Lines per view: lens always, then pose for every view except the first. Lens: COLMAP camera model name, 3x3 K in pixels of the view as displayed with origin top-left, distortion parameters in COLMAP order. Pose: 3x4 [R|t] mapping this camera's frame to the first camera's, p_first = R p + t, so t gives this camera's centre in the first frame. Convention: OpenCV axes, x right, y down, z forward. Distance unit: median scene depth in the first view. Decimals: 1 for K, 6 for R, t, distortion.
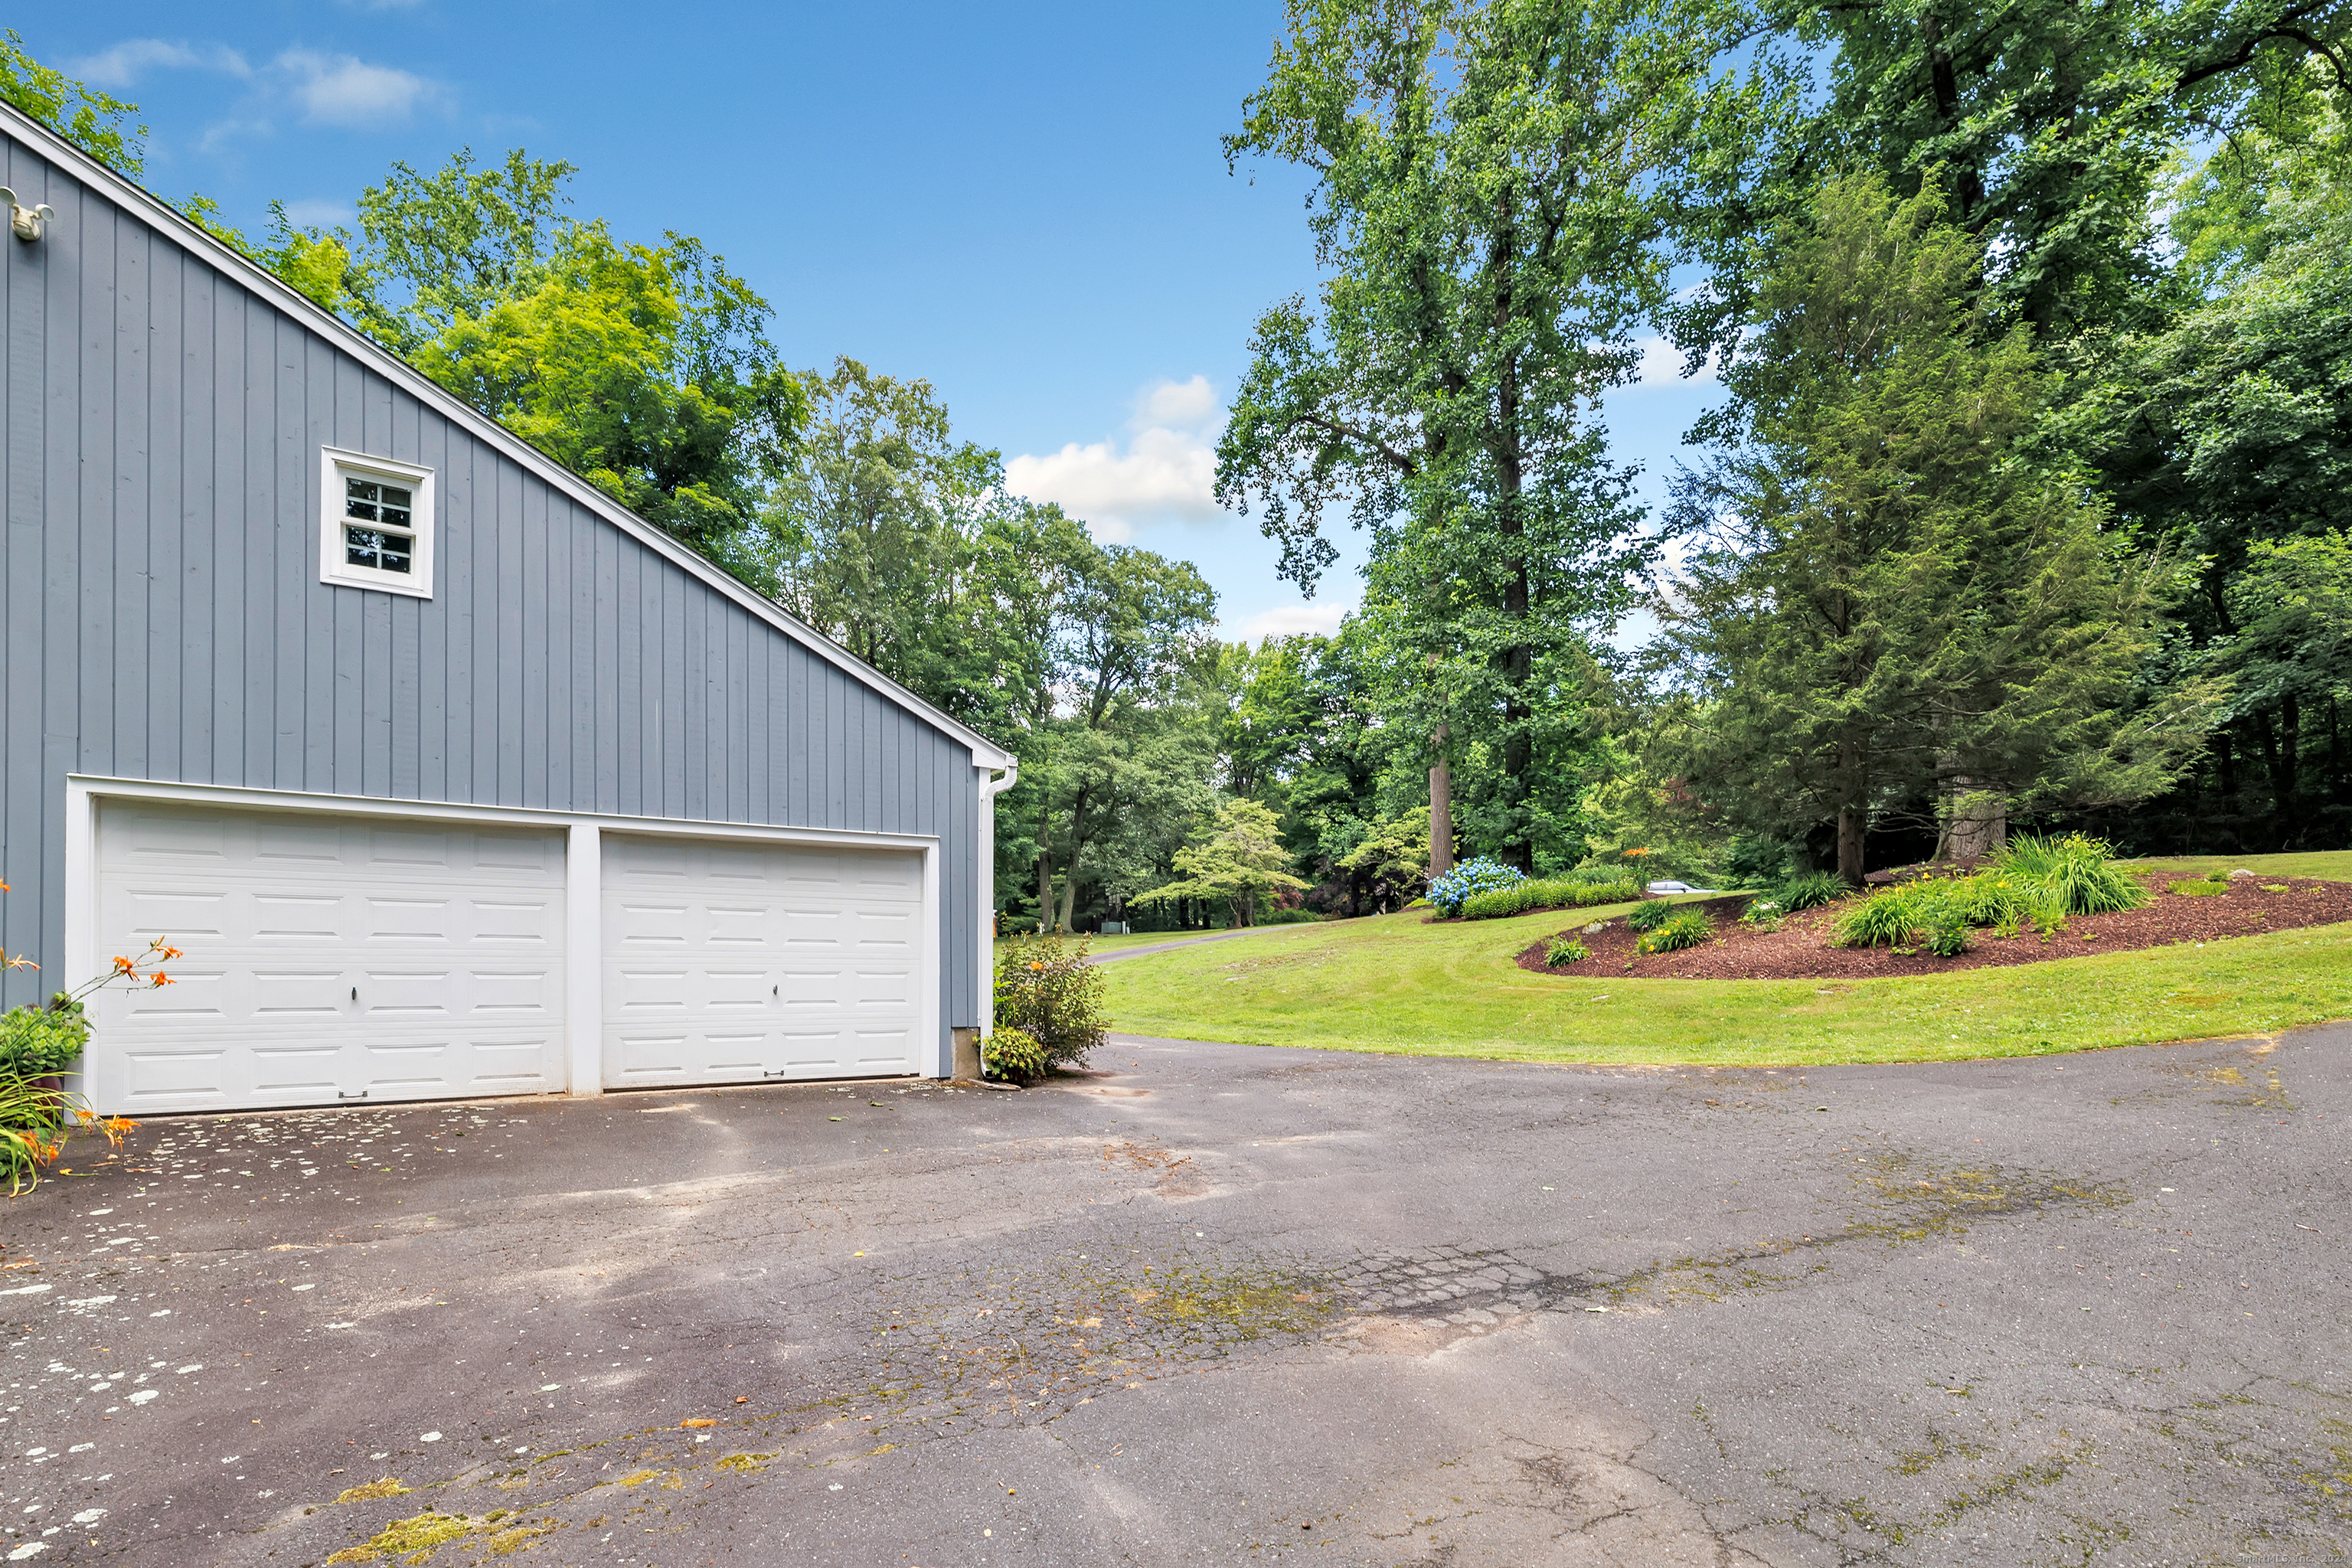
lens RADIAL K [[1127.0, 0, 1229.7], [0, 1127.0, 839.4], [0, 0, 1]] dist [0.001601, 0.001173]
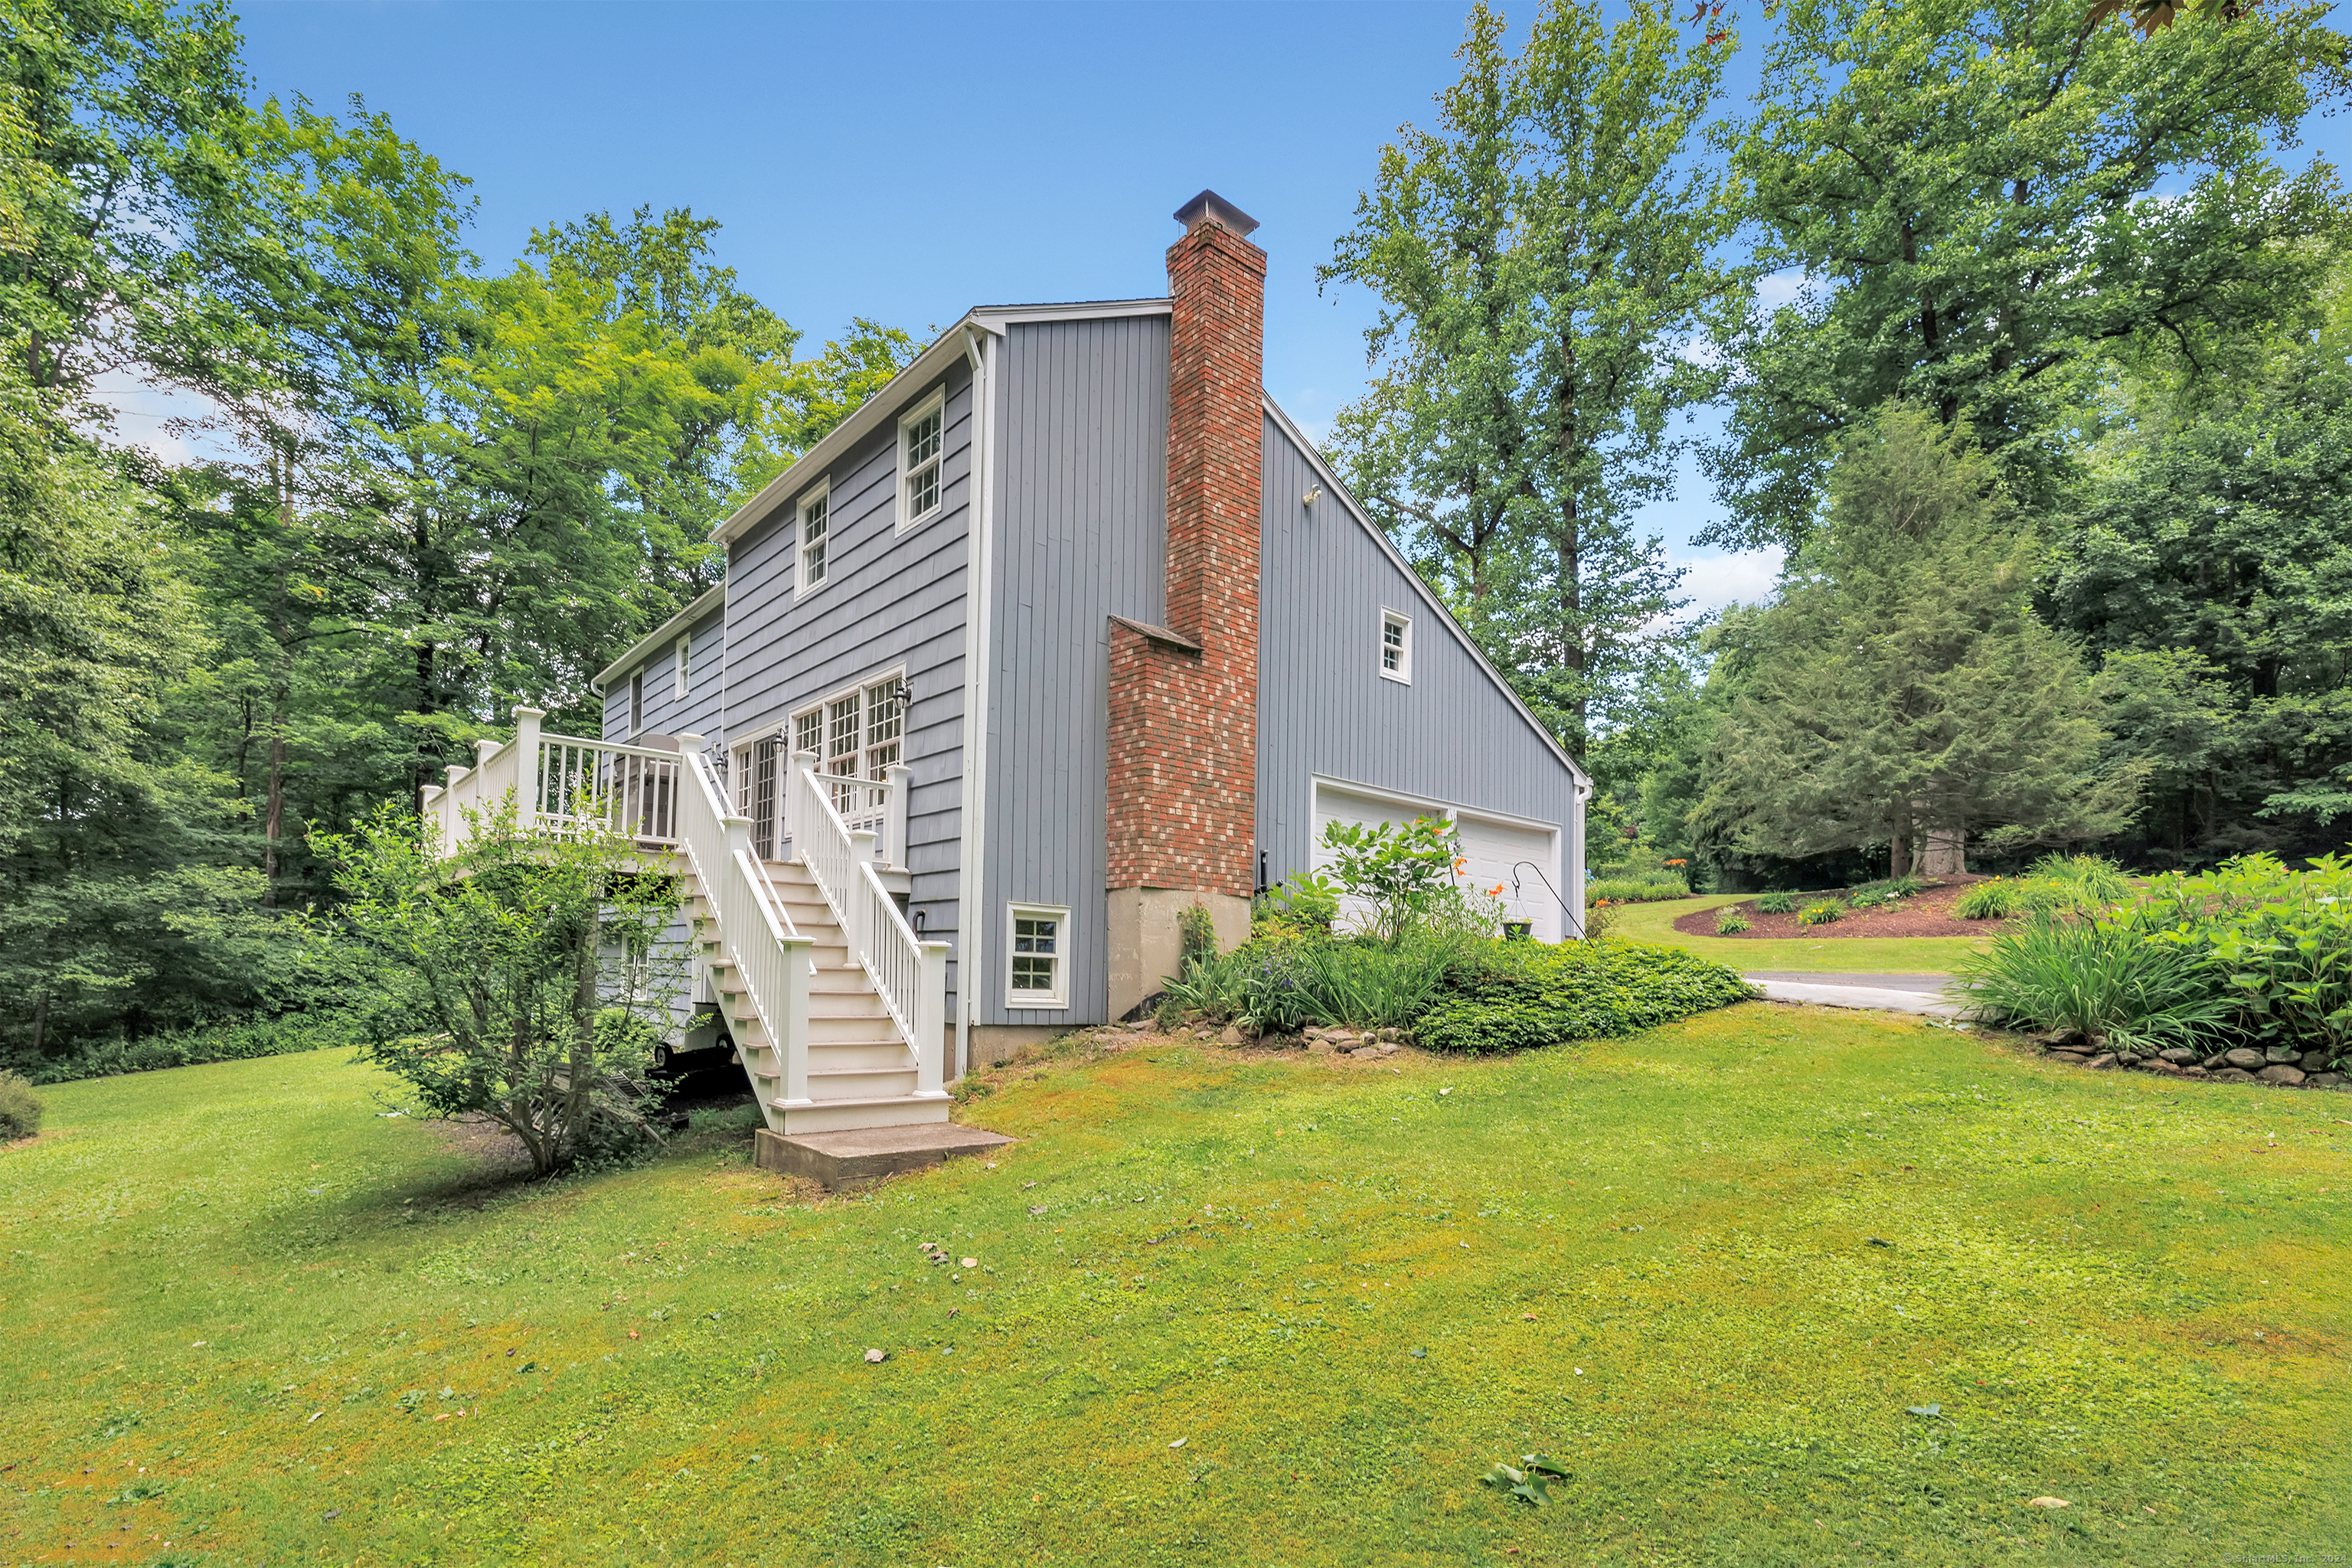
lens RADIAL K [[1127.0, 0, 1158.9], [0, 1127.0, 788.2], [0, 0, 1]] dist [0.001601, 0.001173]
pose [[0.993789, 0.045729, 0.101446, -0.458204], [-0.040336, 0.997693, -0.054599, 0.026677], [-0.103709, 0.050168, 0.993342, -0.283461]]
